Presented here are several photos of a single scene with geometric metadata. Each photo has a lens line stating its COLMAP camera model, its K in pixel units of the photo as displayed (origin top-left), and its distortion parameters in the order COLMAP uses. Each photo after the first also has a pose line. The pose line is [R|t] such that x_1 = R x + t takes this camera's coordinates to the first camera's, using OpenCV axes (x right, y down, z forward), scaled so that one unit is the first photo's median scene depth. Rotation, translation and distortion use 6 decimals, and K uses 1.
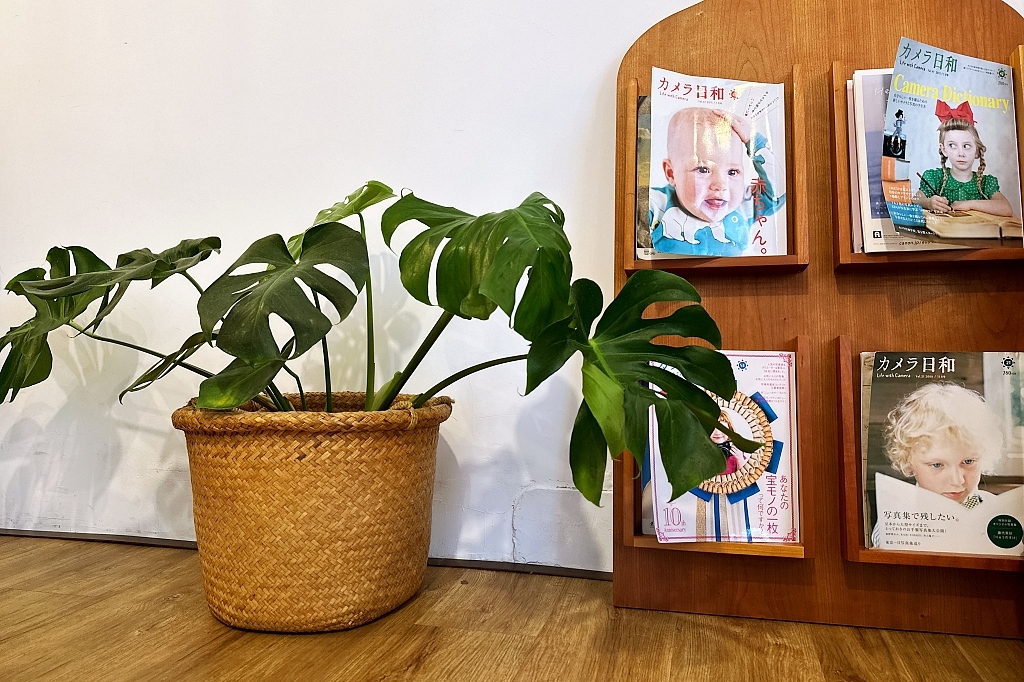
lens RADIAL K [[721.7, 0, 513.8], [0, 721.7, 307.4], [0, 0, 1]] dist [0.128403, -0.191116]
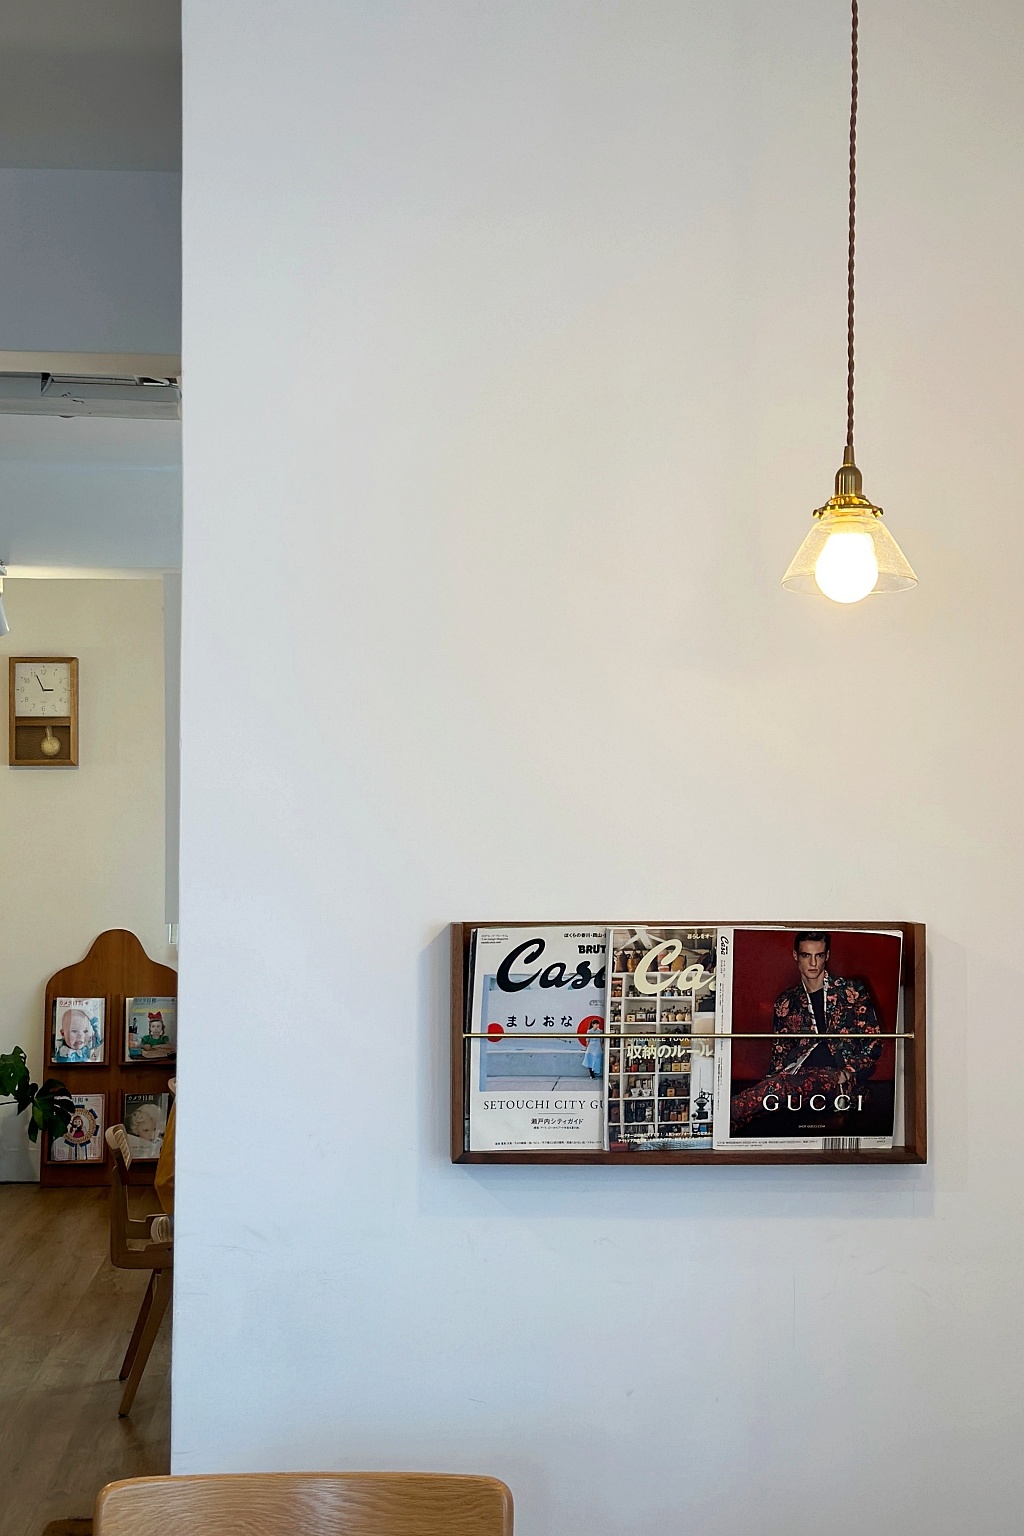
lens RADIAL K [[2135.1, 0, 512.0], [0, 2135.1, 768.0], [0, 0, 1]] dist [0.039647, 0.040042]
pose [[0.943549, 0.015331, 0.330878, -0.960343], [-0.012611, 0.999867, -0.010368, -1.213234], [-0.330992, 0.005610, 0.943617, -7.862850]]
